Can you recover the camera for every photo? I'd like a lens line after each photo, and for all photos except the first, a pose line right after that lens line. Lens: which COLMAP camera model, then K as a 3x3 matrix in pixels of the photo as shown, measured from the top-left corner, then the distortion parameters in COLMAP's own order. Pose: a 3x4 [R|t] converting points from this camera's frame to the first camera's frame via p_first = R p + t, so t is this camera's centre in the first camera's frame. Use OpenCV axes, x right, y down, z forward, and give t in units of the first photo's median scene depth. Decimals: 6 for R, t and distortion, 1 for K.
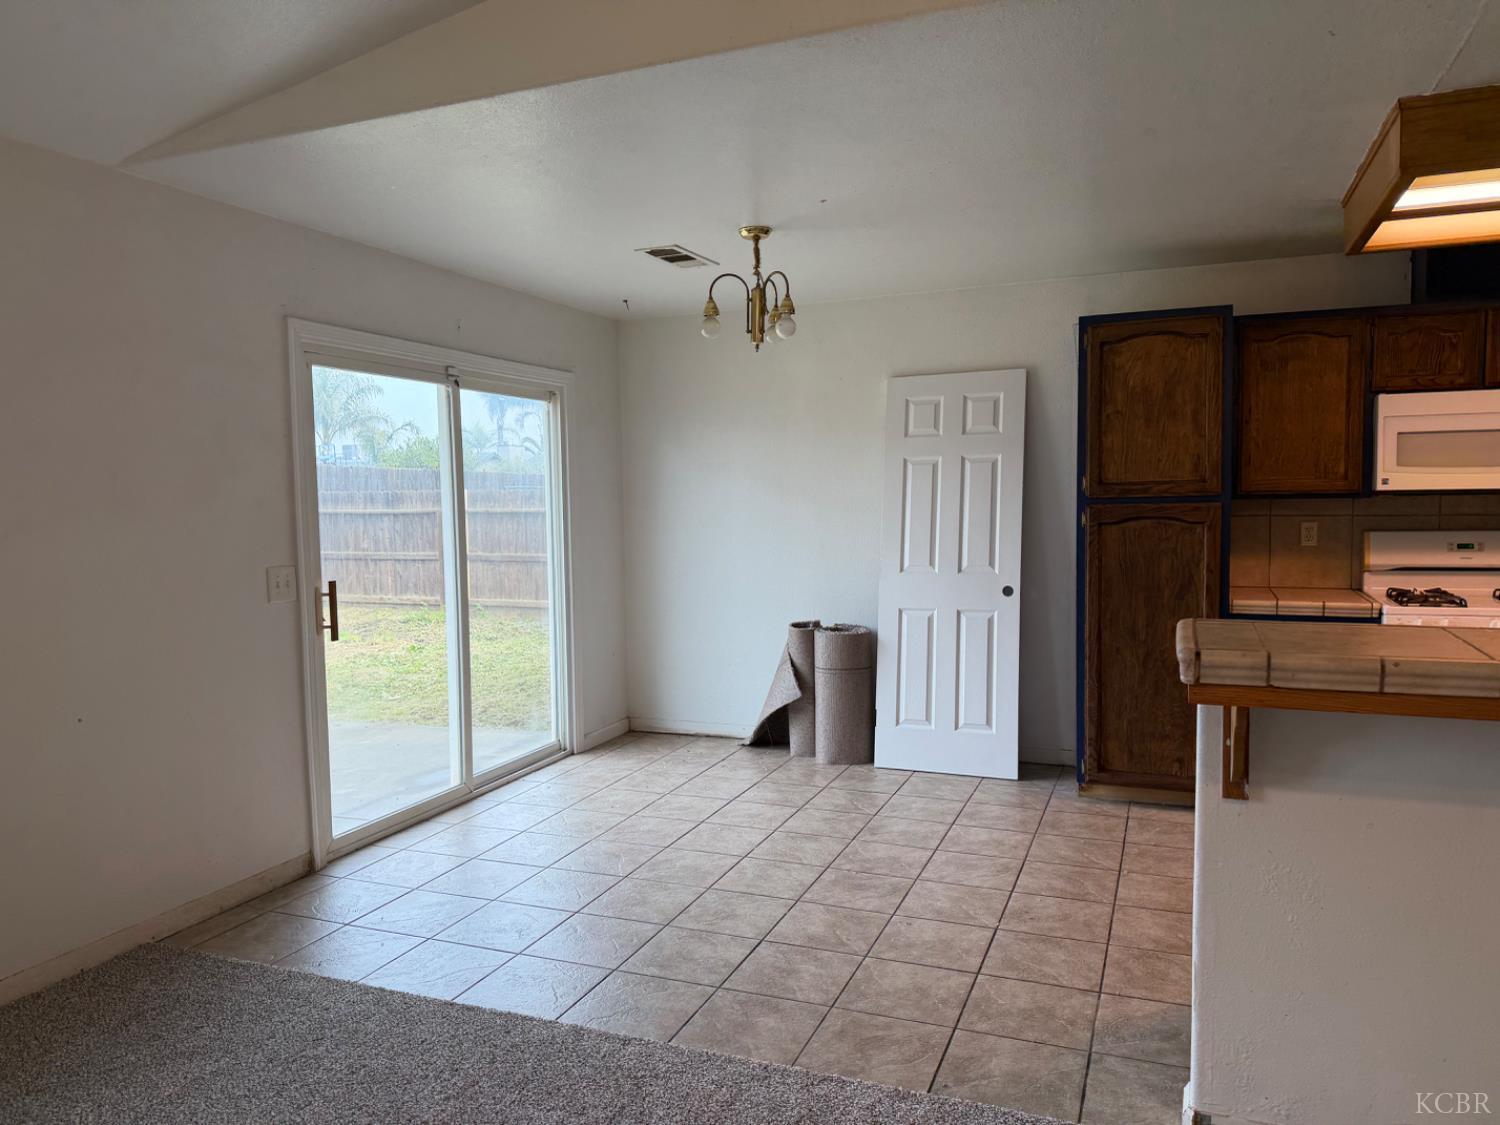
lens RADIAL K [[1059.1, 0, 752.3], [0, 1059.1, 574.6], [0, 0, 1]] dist [0.005798, 0.002544]
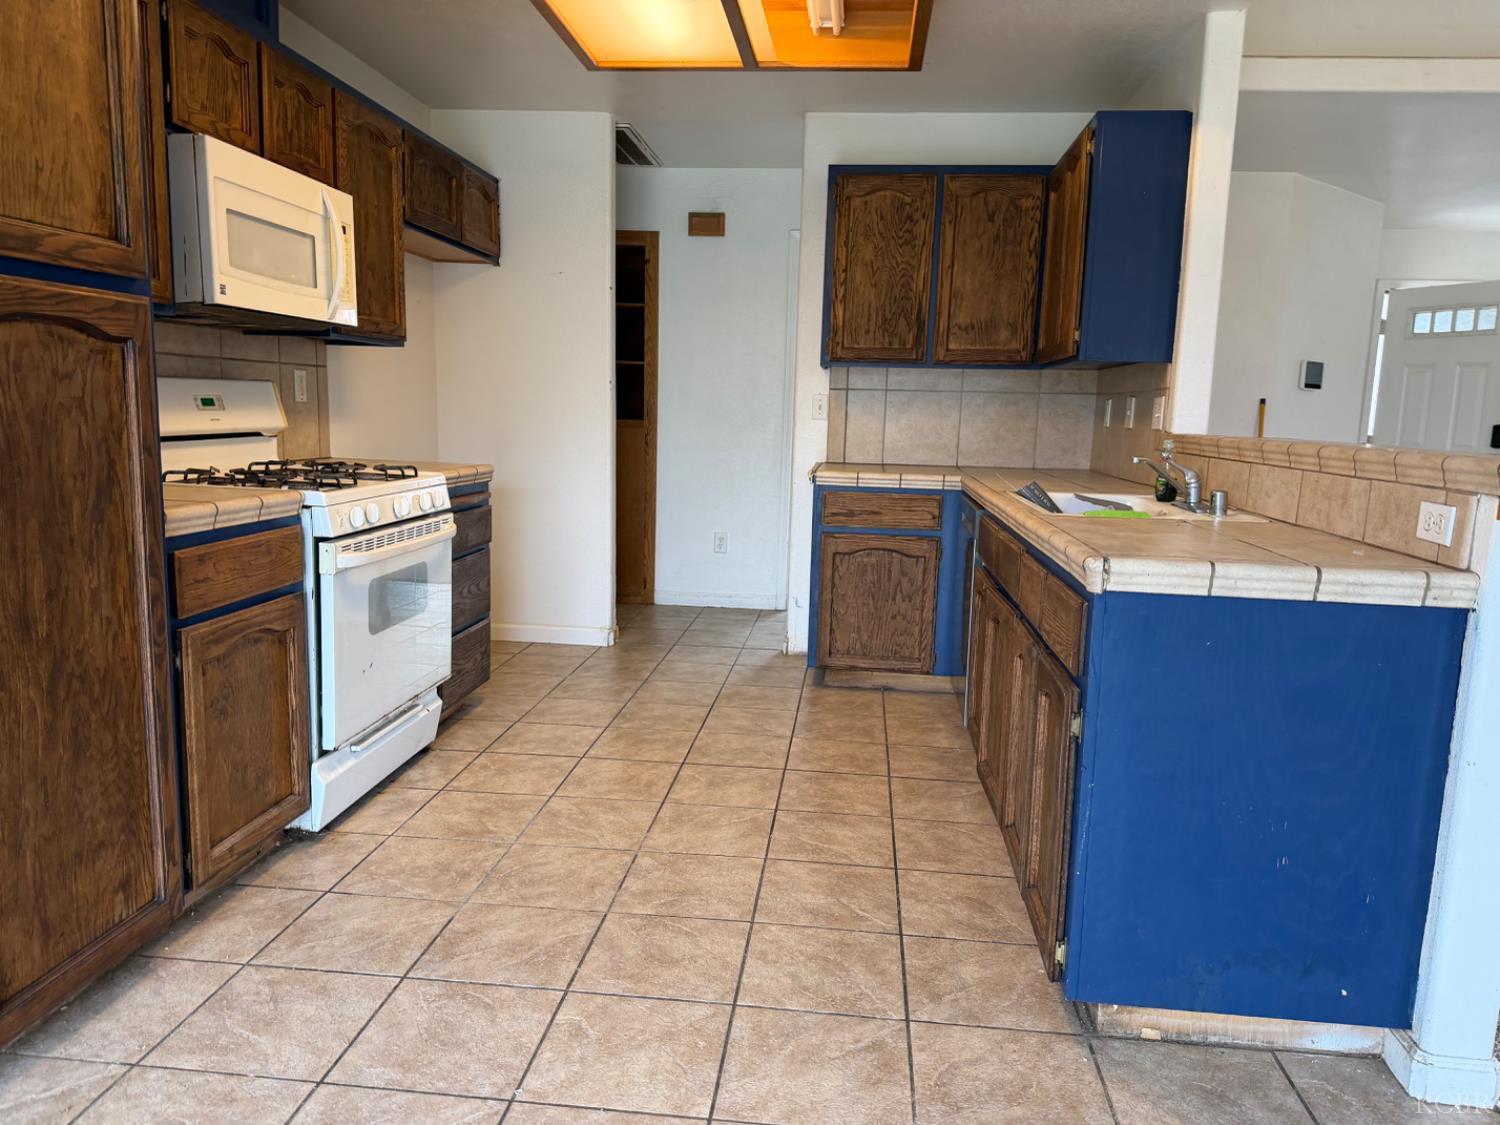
lens RADIAL K [[1059.1, 0, 750.8], [0, 1059.1, 562.8], [0, 0, 1]] dist [0.005798, 0.002544]
pose [[-0.275116, -0.133620, 0.952080, -0.073208], [0.050296, 0.986938, 0.153046, -0.011906], [-0.960094, 0.089992, -0.264802, 0.849759]]
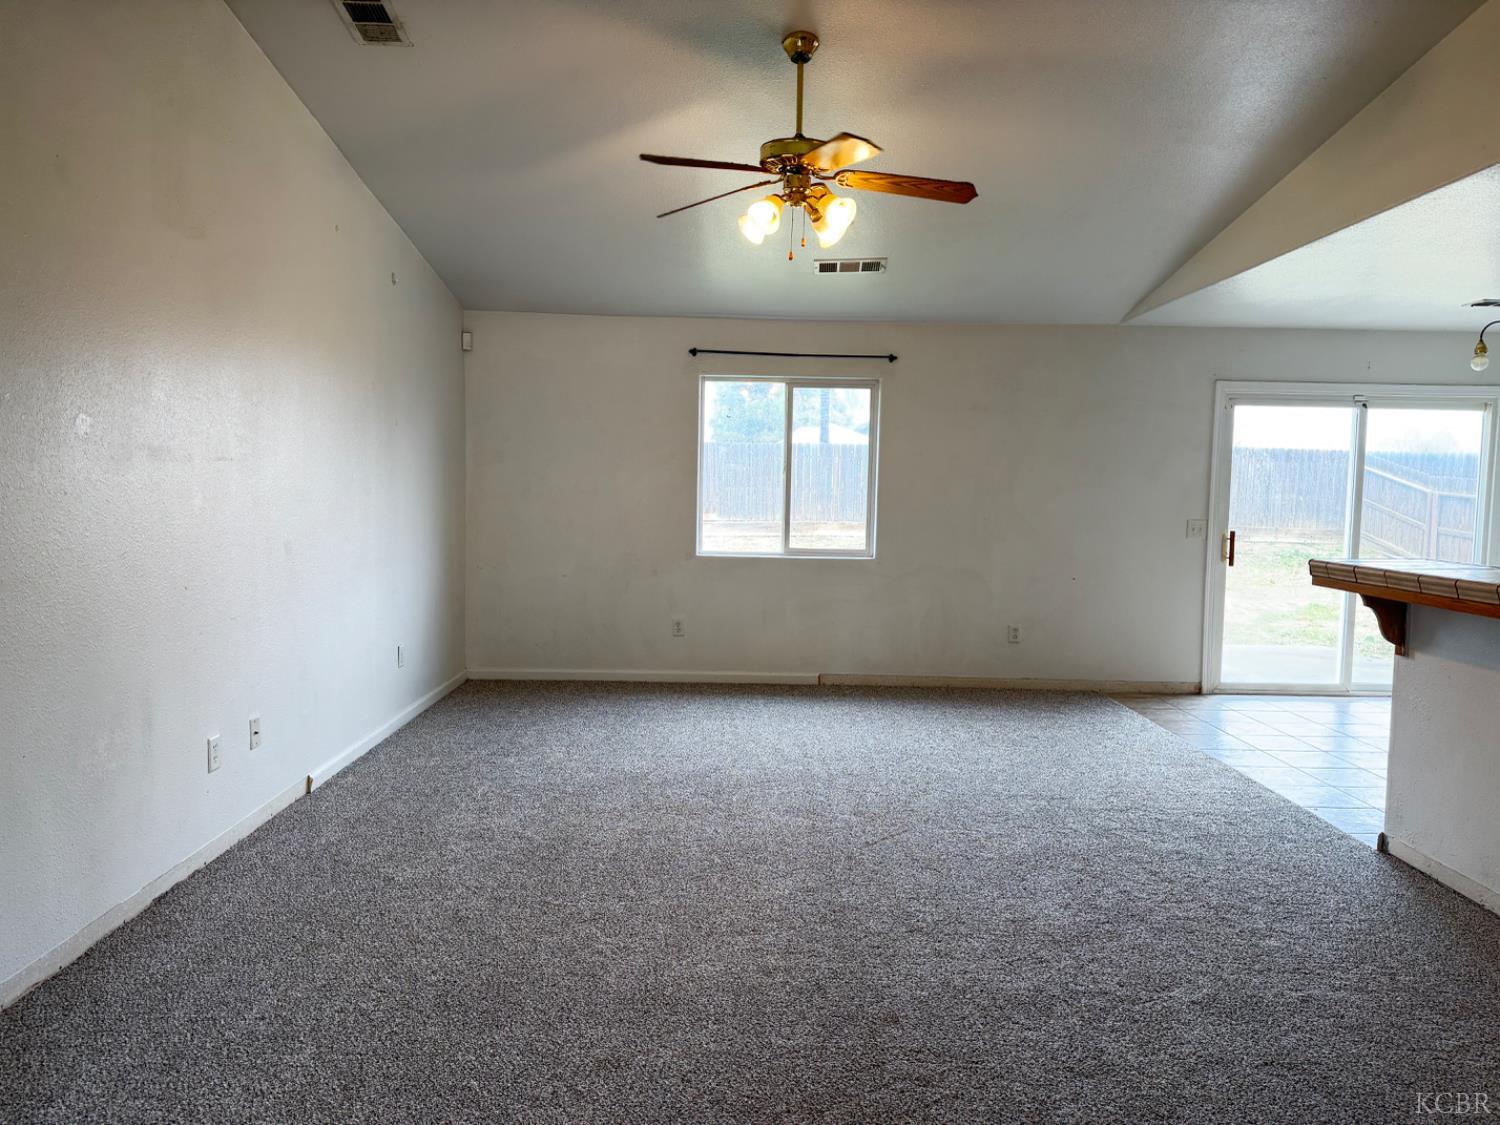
lens RADIAL K [[1059.1, 0, 749.3], [0, 1059.1, 562.5], [0, 0, 1]] dist [0.005798, 0.002544]
pose [[0.372840, 0.086130, -0.923890, 1.609303], [-0.089060, 0.994407, 0.056763, 0.052022], [0.923612, 0.061119, 0.378426, -0.655458]]
